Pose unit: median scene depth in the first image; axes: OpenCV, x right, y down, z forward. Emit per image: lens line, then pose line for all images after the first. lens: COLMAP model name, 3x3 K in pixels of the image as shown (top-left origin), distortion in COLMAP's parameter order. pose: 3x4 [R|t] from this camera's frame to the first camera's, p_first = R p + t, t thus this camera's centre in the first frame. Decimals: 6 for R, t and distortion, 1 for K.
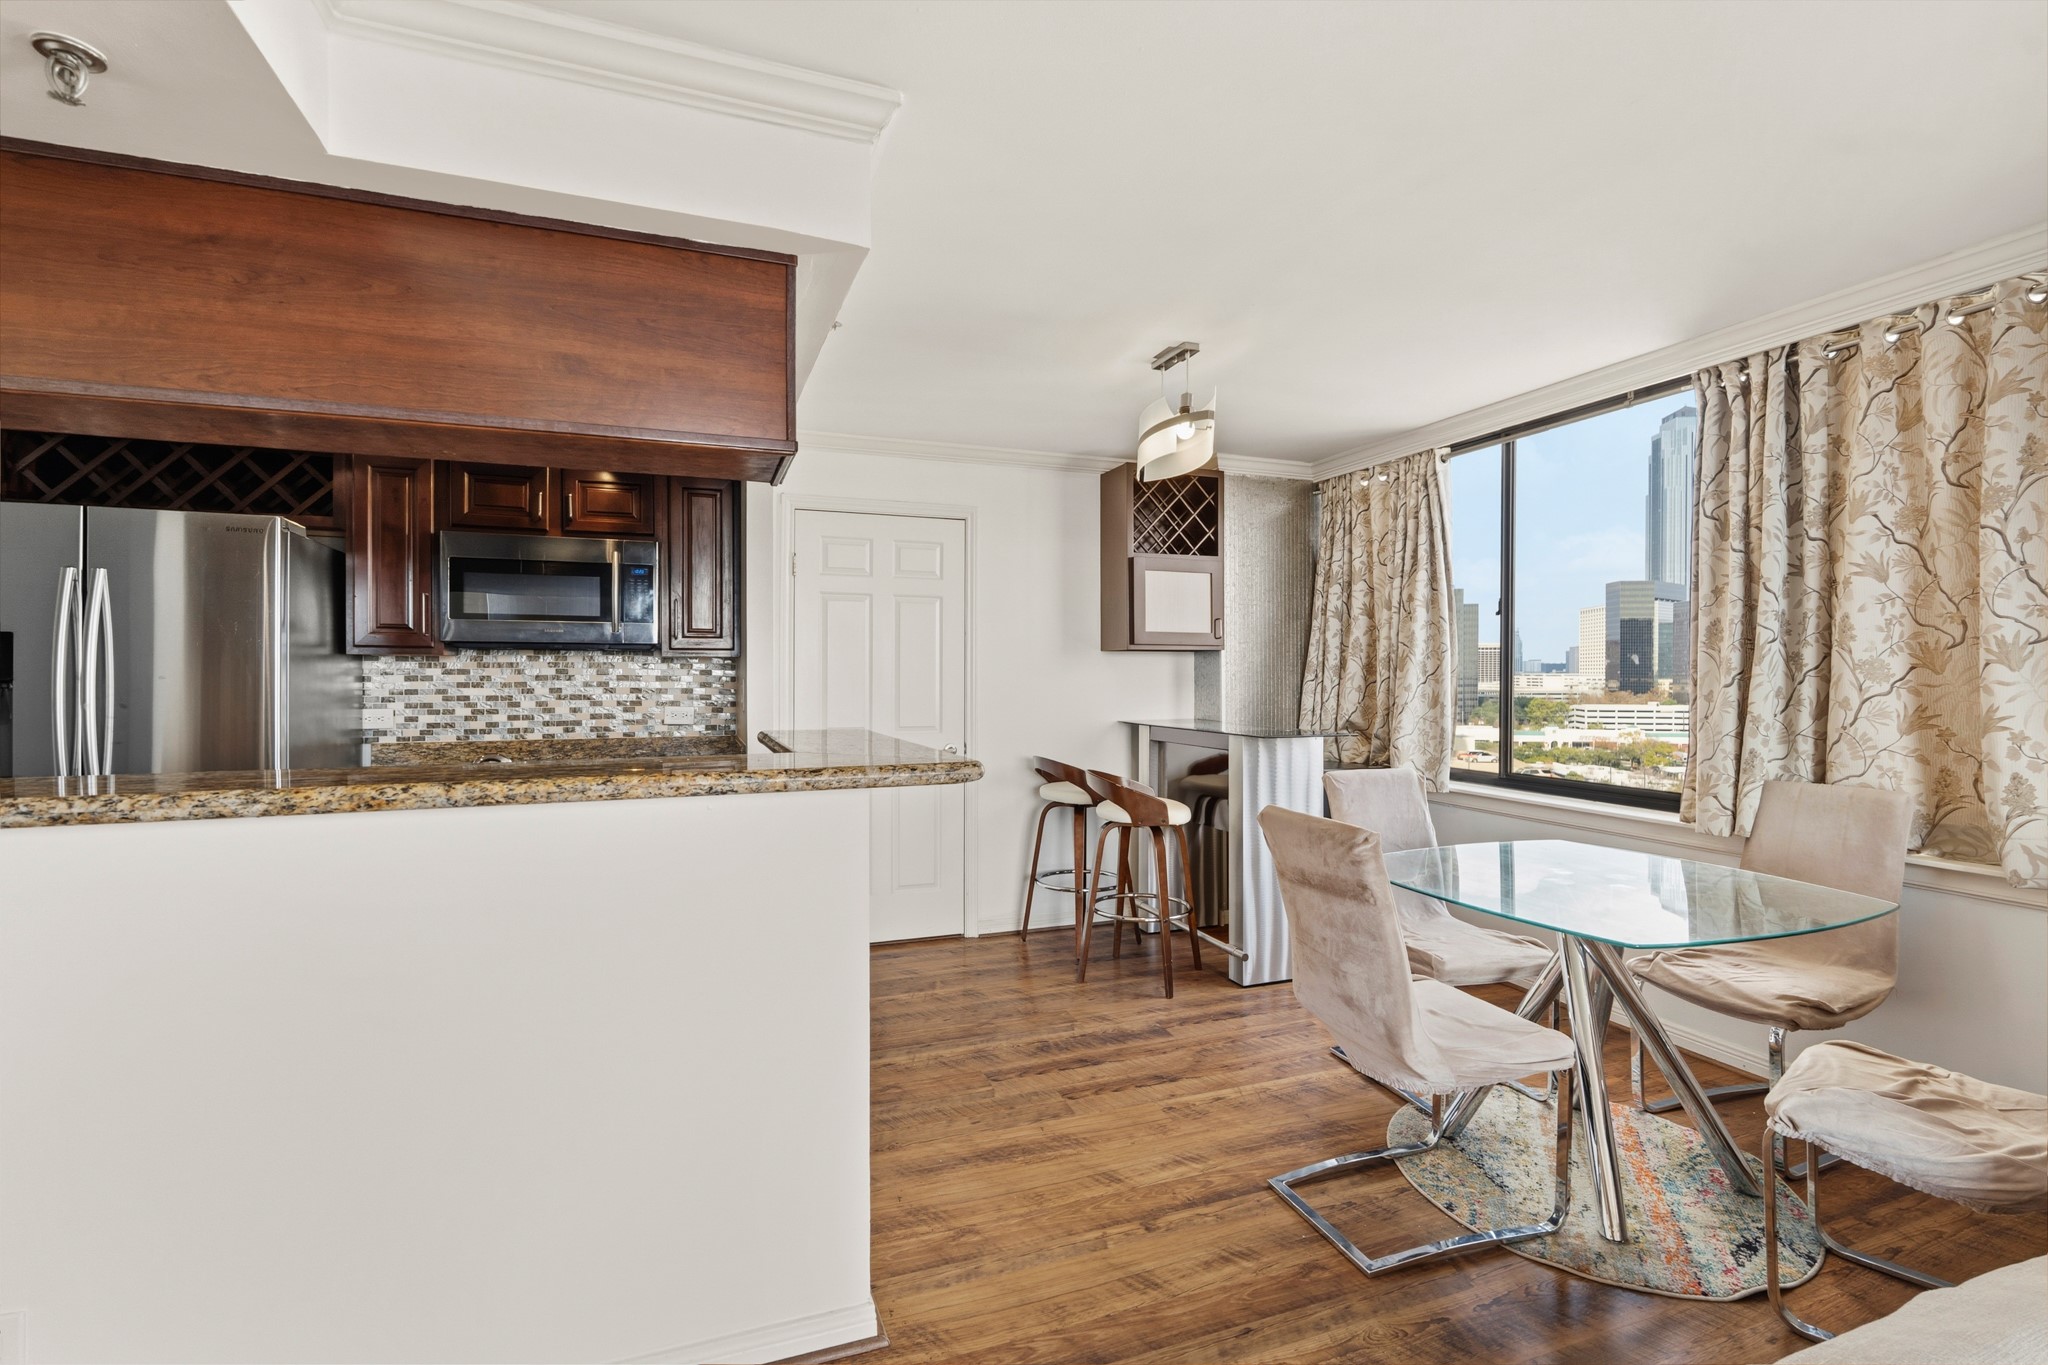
lens RADIAL K [[918.6, 0, 1021.9], [0, 918.6, 682.0], [0, 0, 1]] dist [0.000013, 0.000019]
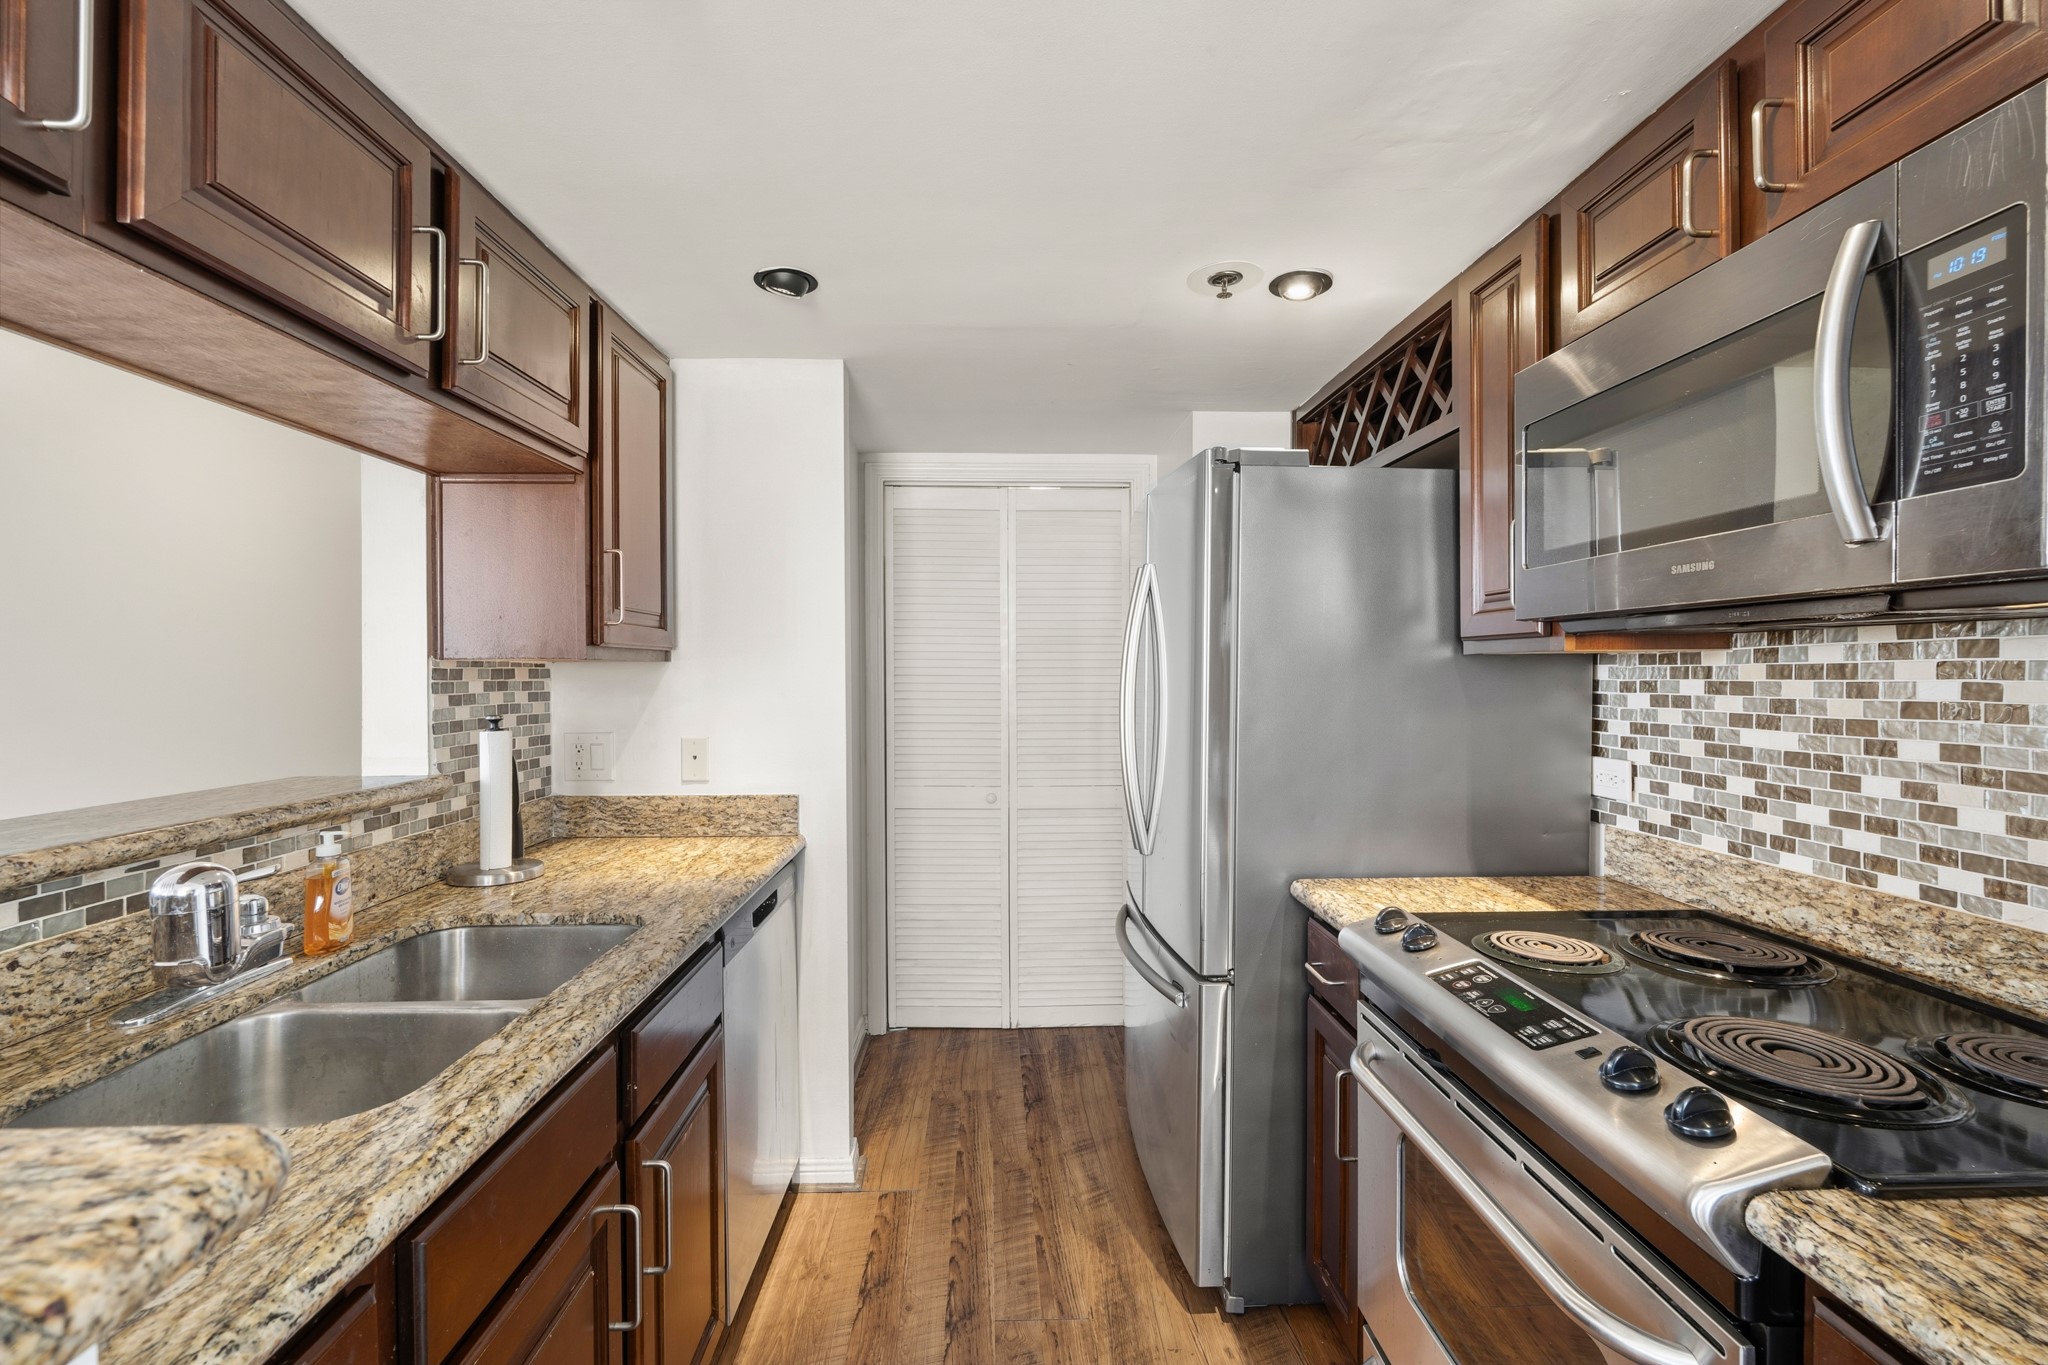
lens RADIAL K [[918.6, 0, 1024.1], [0, 918.6, 671.9], [0, 0, 1]] dist [0.000013, 0.000019]
pose [[-0.315818, 0.003346, -0.948814, -0.119751], [-0.001352, 0.999991, 0.003977, -0.019197], [0.948819, 0.002539, -0.315810, 0.820638]]
